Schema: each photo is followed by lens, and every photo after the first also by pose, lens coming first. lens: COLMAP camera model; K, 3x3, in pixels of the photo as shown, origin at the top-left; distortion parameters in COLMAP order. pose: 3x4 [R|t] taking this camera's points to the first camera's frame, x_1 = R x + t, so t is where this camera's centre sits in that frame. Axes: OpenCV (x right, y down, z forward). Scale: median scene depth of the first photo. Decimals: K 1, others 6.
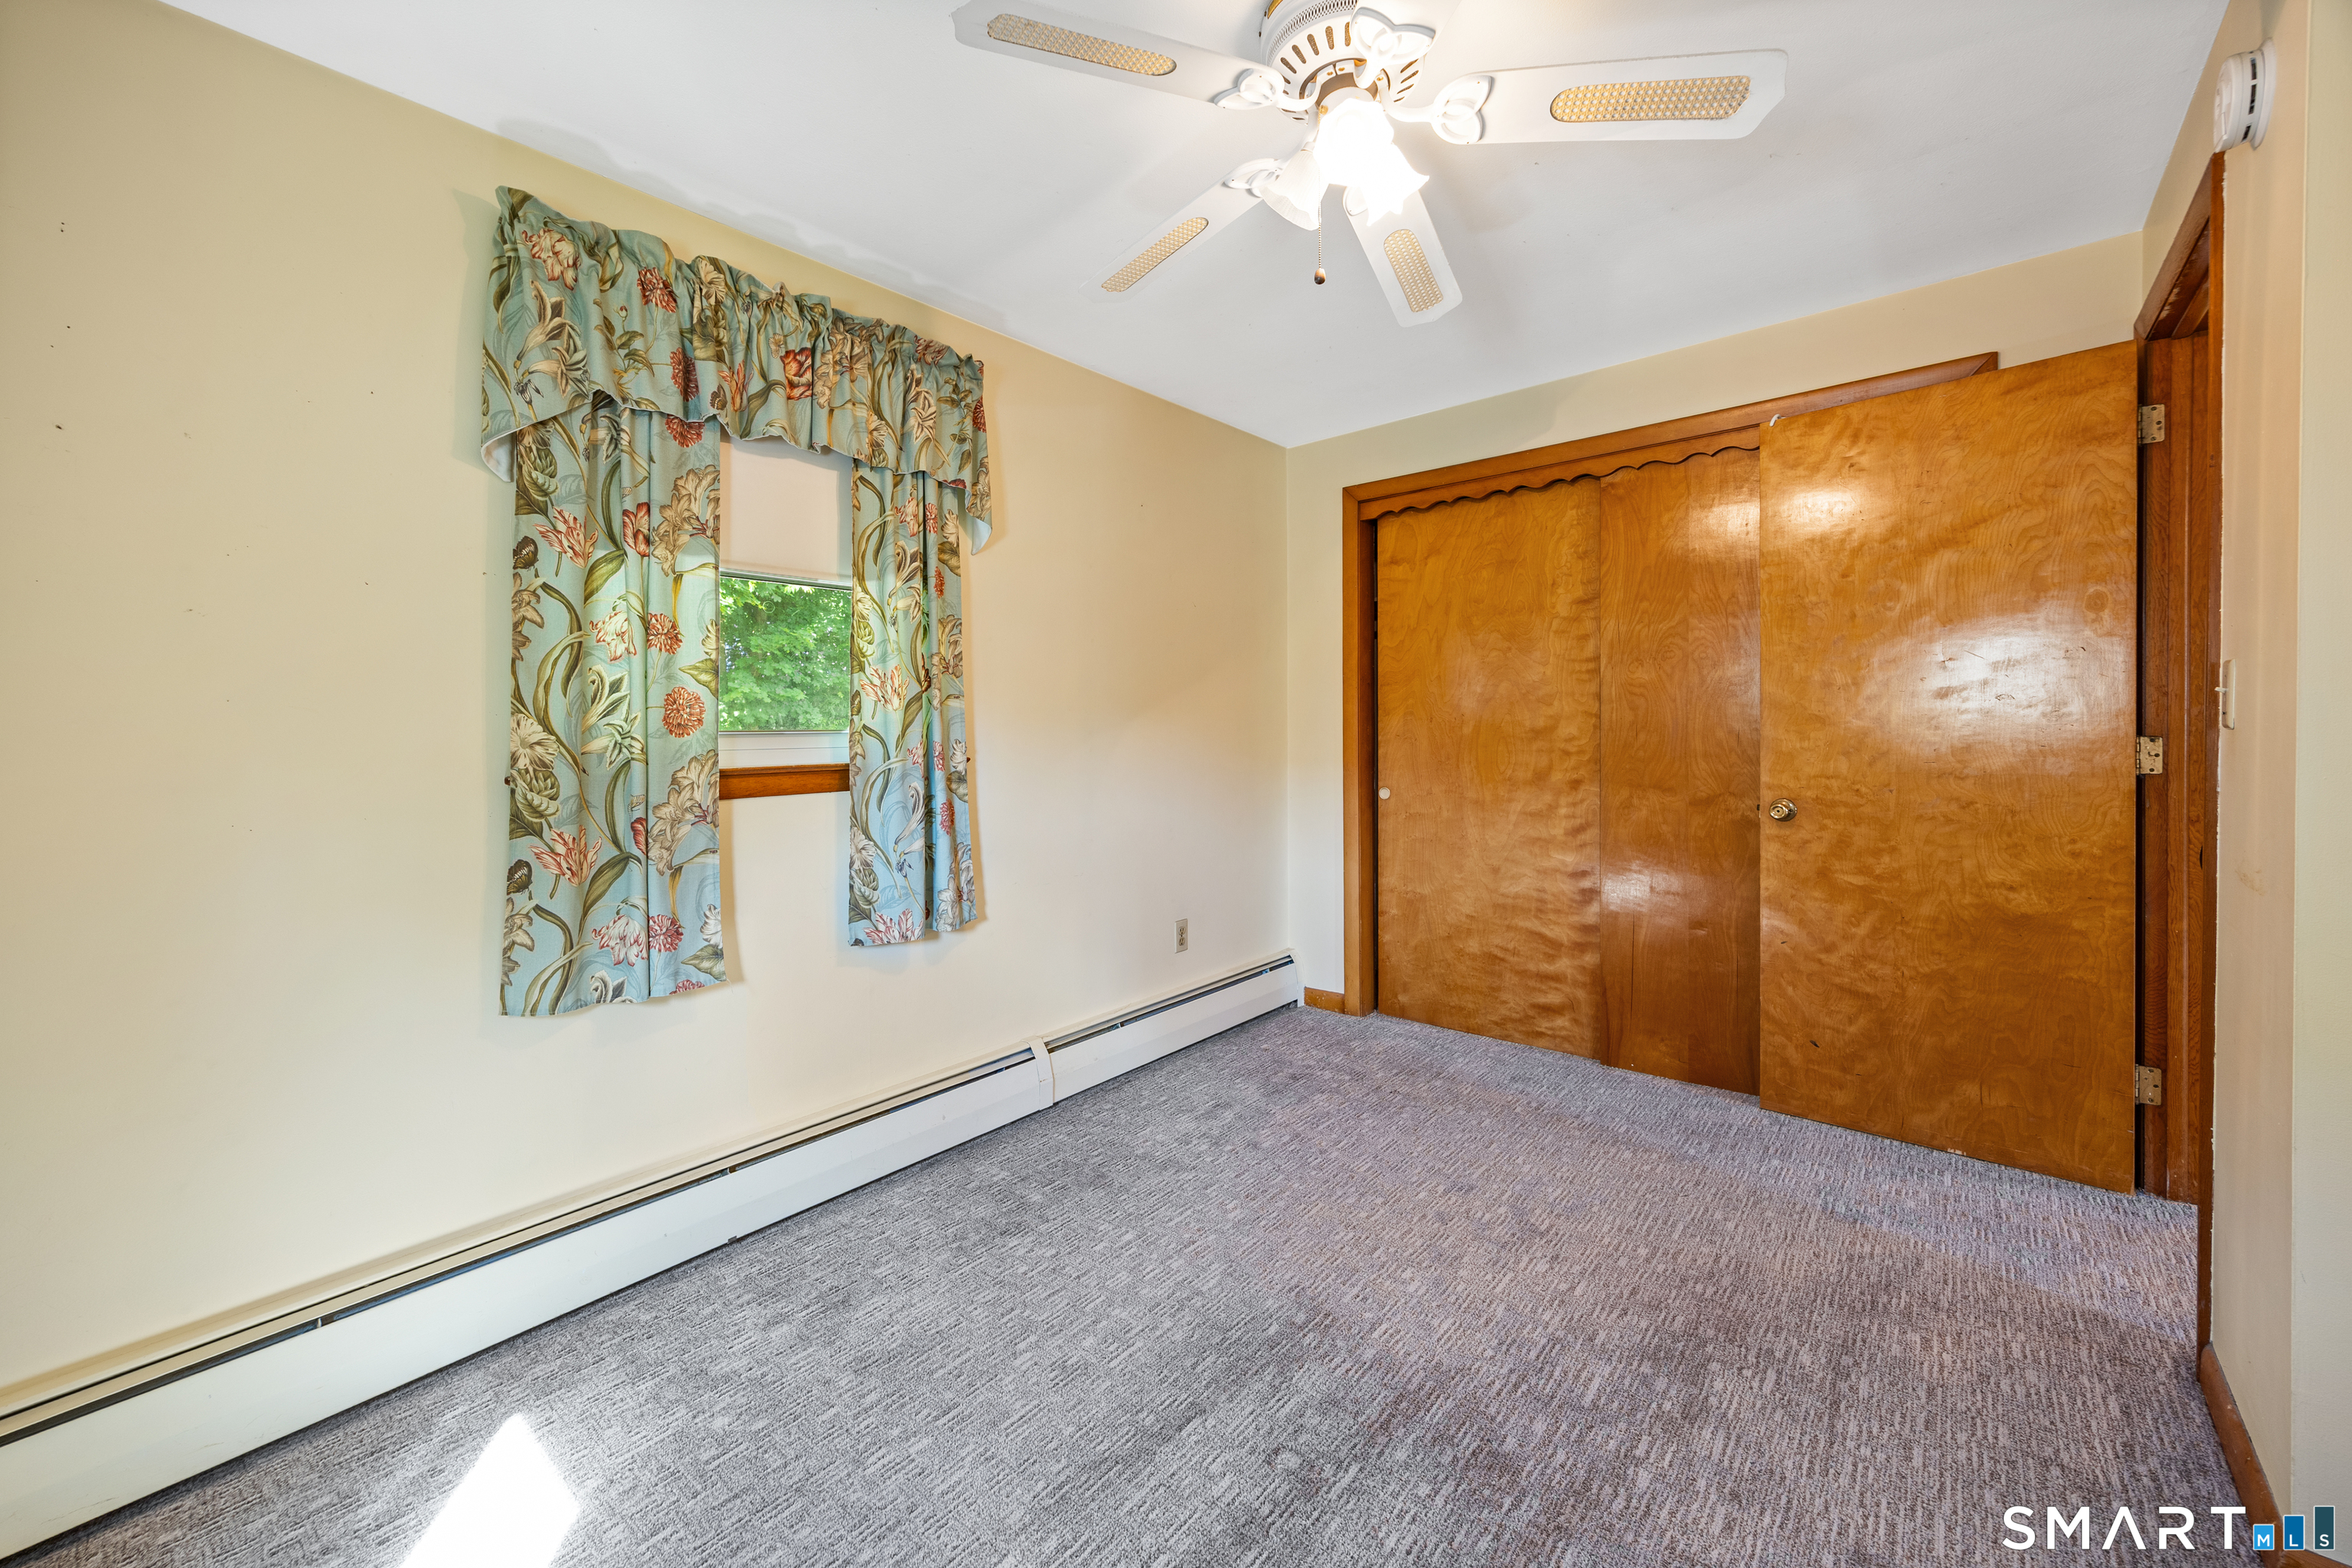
lens RADIAL K [[925.2, 0, 1174.1], [0, 925.2, 737.5], [0, 0, 1]] dist [-0.001007, 0.000022]
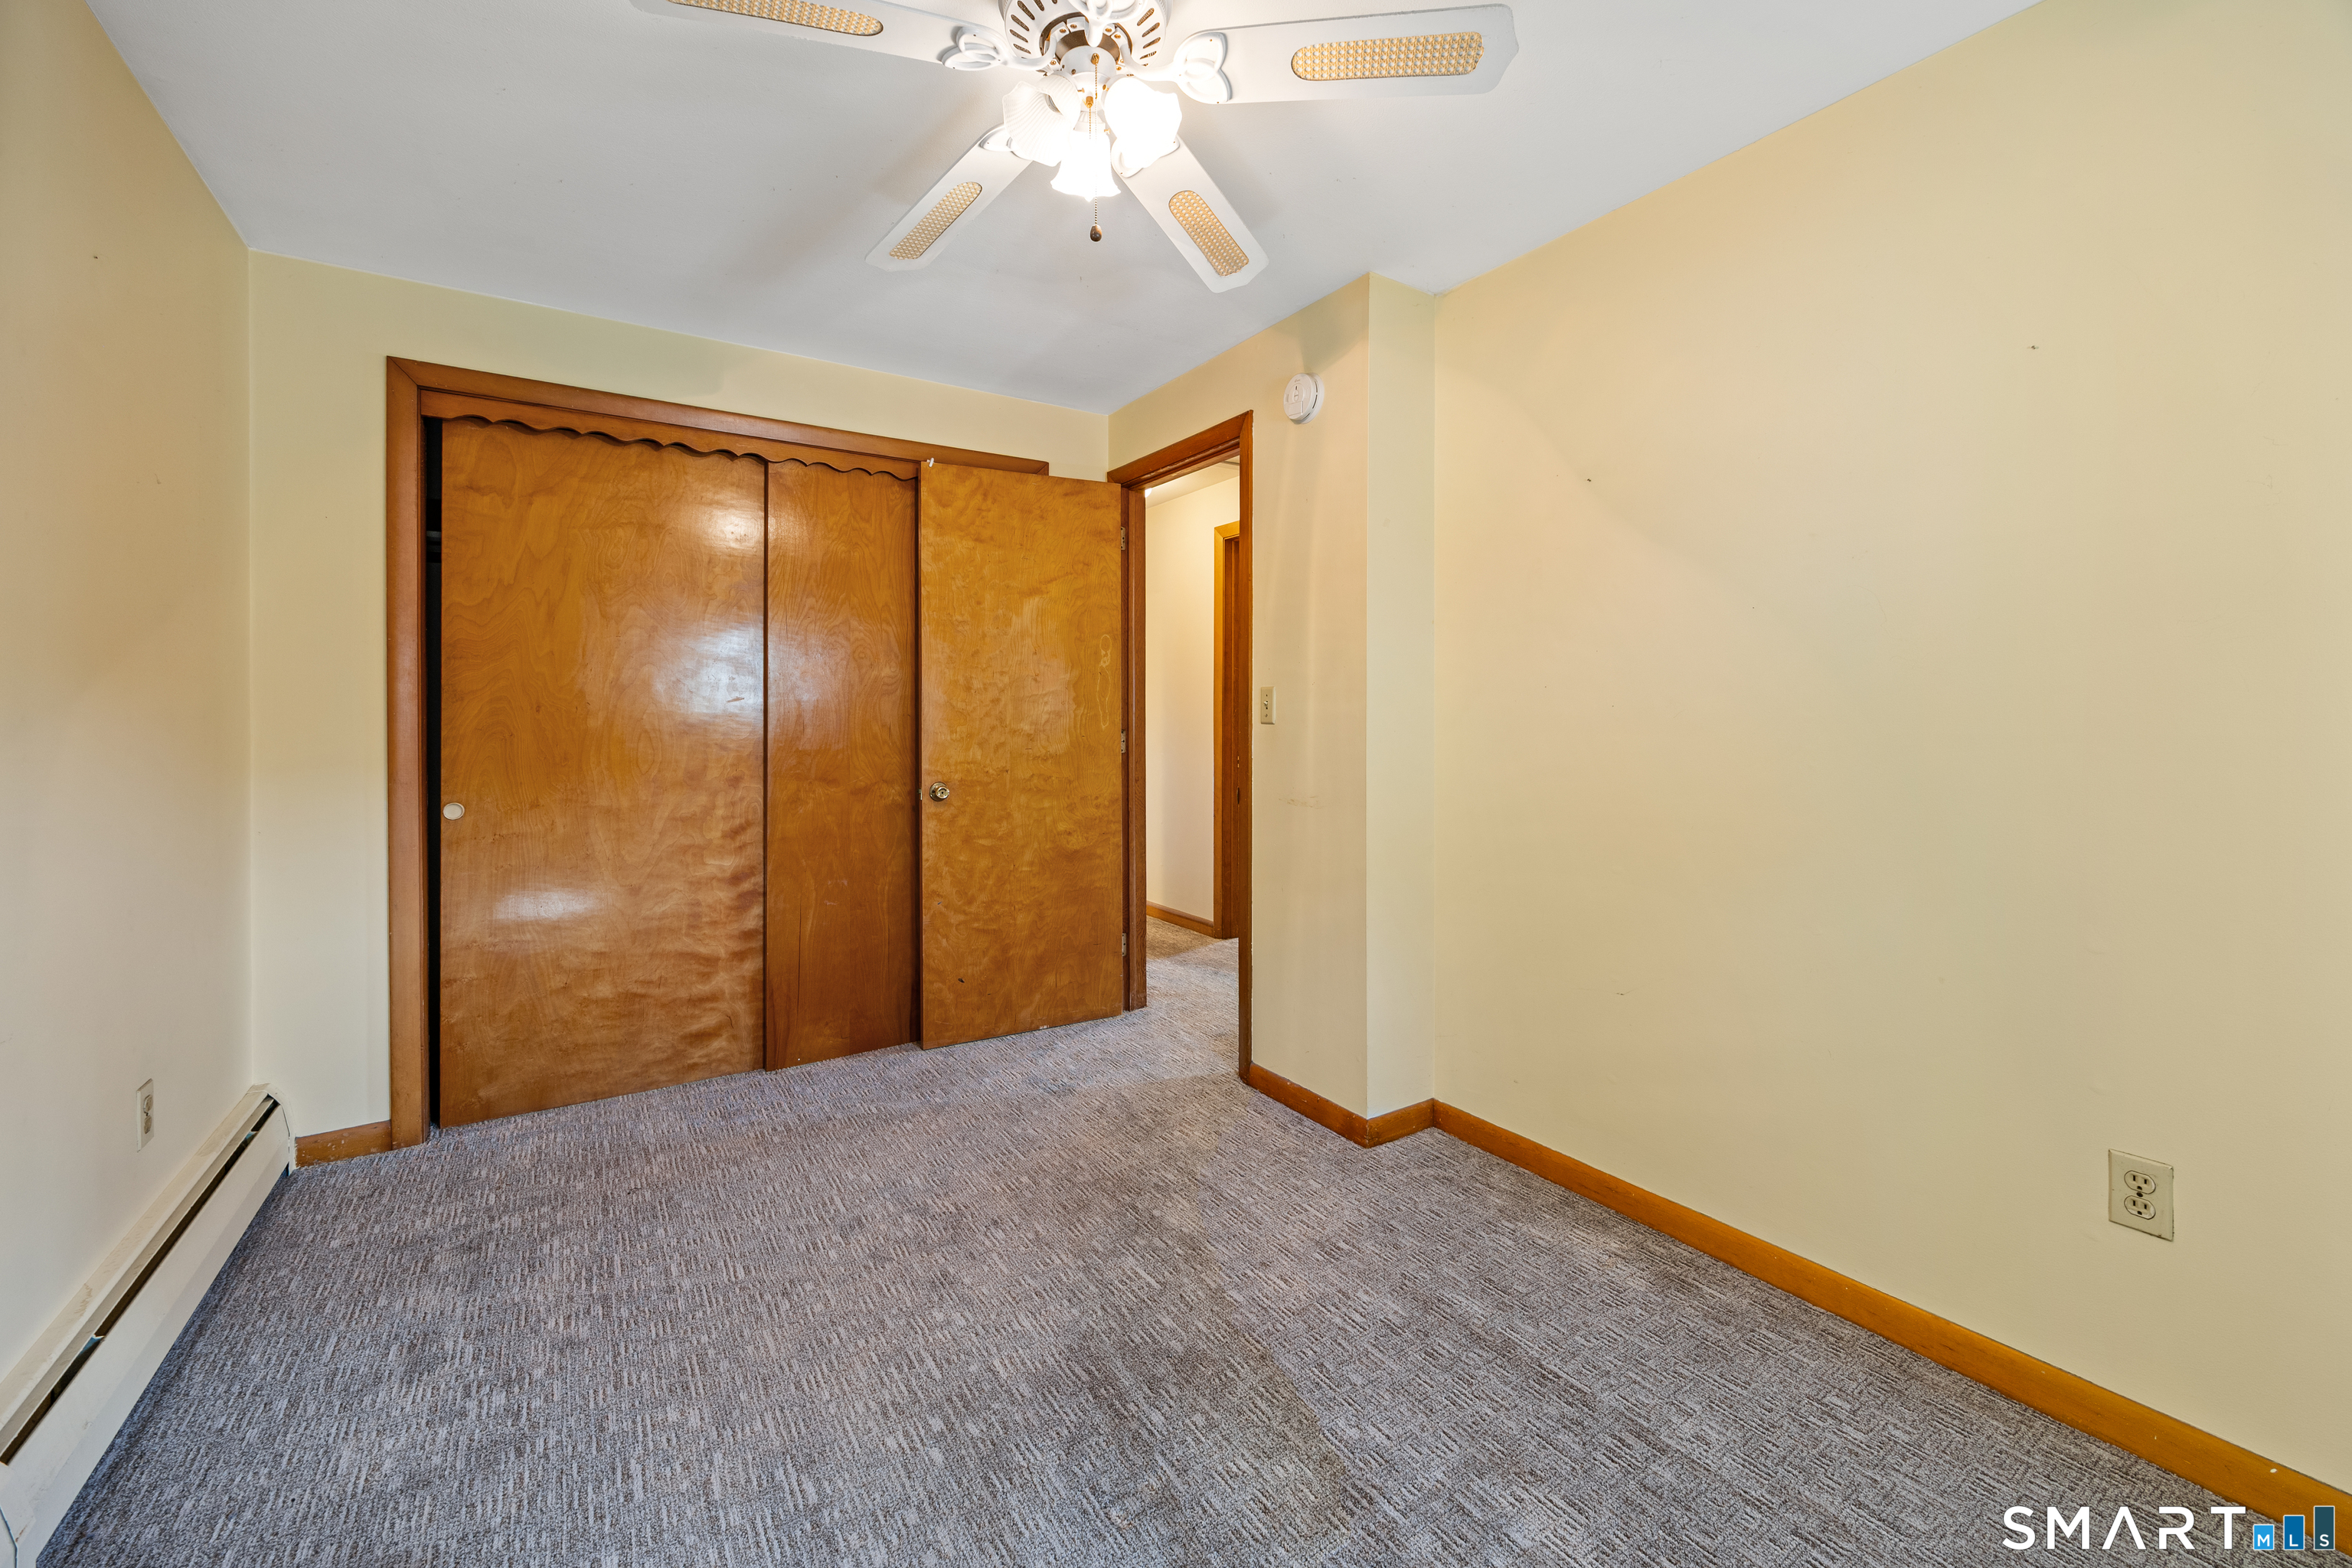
lens RADIAL K [[929.4, 0, 1180.5], [0, 929.4, 728.3], [0, 0, 1]] dist [-0.002017, -0.000261]
pose [[0.280507, 0.004940, 0.959839, -0.353519], [0.006211, 0.999956, -0.006962, 0.006145], [-0.959832, 0.007914, 0.280464, 0.321991]]
